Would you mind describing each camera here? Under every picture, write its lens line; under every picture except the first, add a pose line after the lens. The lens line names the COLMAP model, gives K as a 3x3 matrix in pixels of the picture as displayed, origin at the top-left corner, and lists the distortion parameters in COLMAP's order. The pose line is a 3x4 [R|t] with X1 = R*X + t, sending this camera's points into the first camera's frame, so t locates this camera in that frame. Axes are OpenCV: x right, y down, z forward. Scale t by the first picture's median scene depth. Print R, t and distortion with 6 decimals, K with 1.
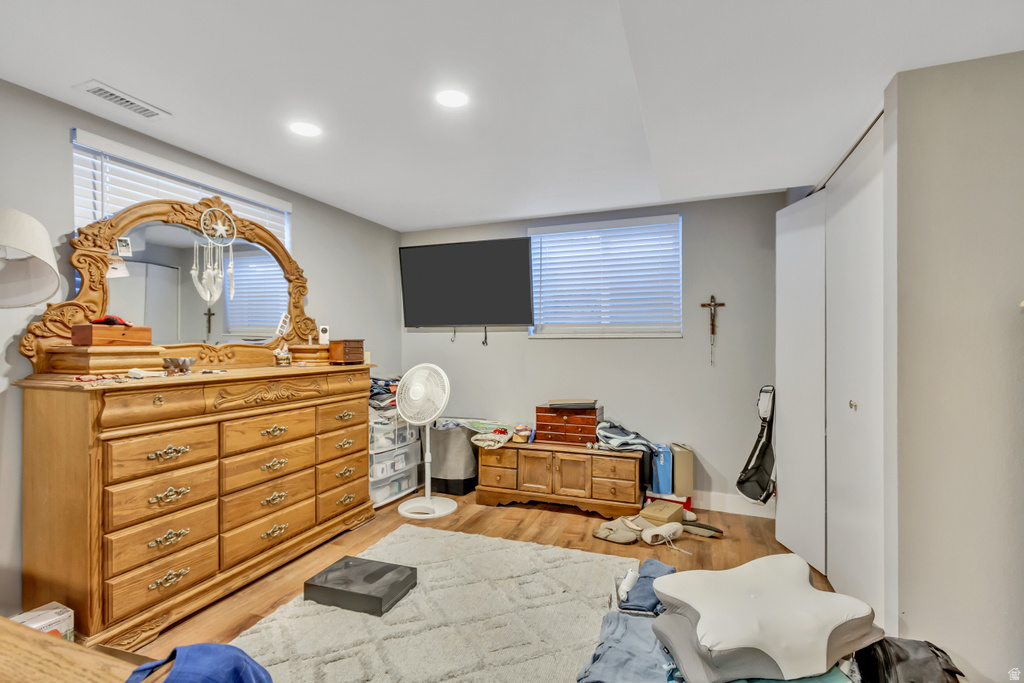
lens RADIAL K [[475.4, 0, 512.6], [0, 475.4, 344.8], [0, 0, 1]] dist [0.003446, -0.000540]
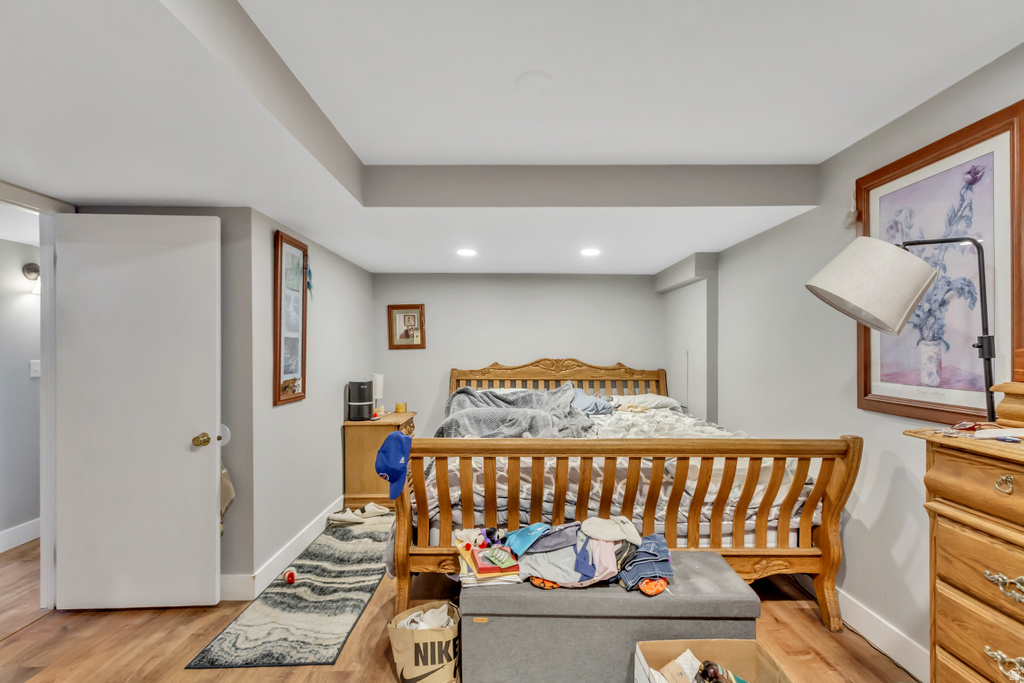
lens RADIAL K [[475.4, 0, 510.6], [0, 475.4, 343.9], [0, 0, 1]] dist [0.003446, -0.000540]
pose [[-0.932802, 0.001688, -0.360387, -0.001452], [0.003121, 0.999989, -0.003395, -0.029106], [0.360377, -0.004292, -0.932797, 0.793418]]
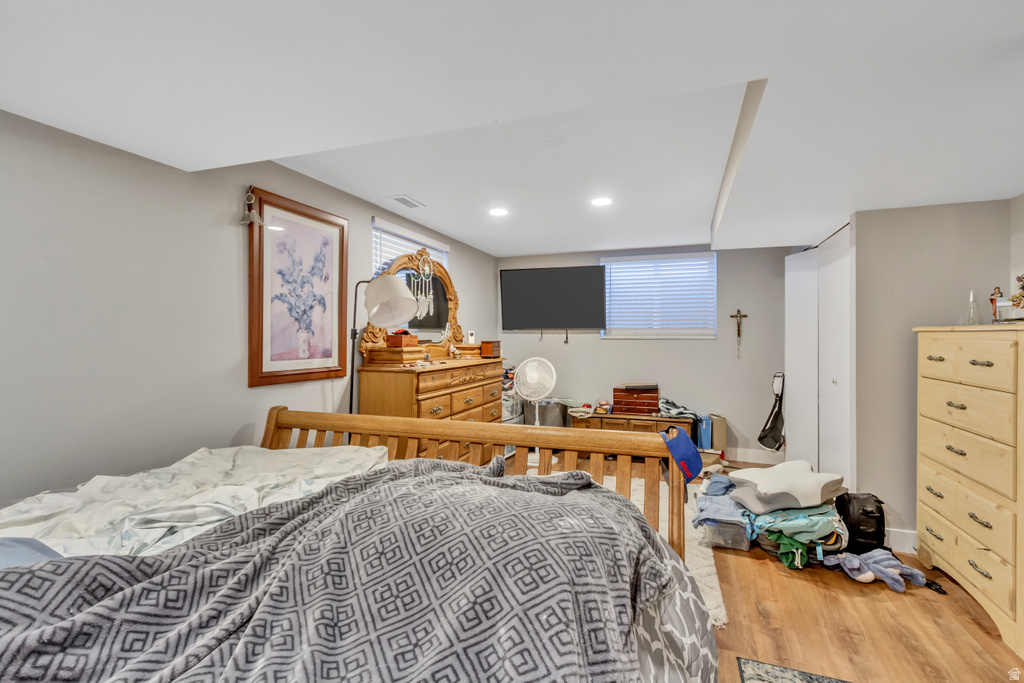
lens RADIAL K [[475.4, 0, 512.0], [0, 475.4, 336.6], [0, 0, 1]] dist [0.003446, -0.000540]
pose [[0.999877, 0.001336, 0.015599, -0.295390], [-0.001275, 0.999991, -0.003956, -0.017609], [-0.015604, 0.003936, 0.999871, -0.434383]]
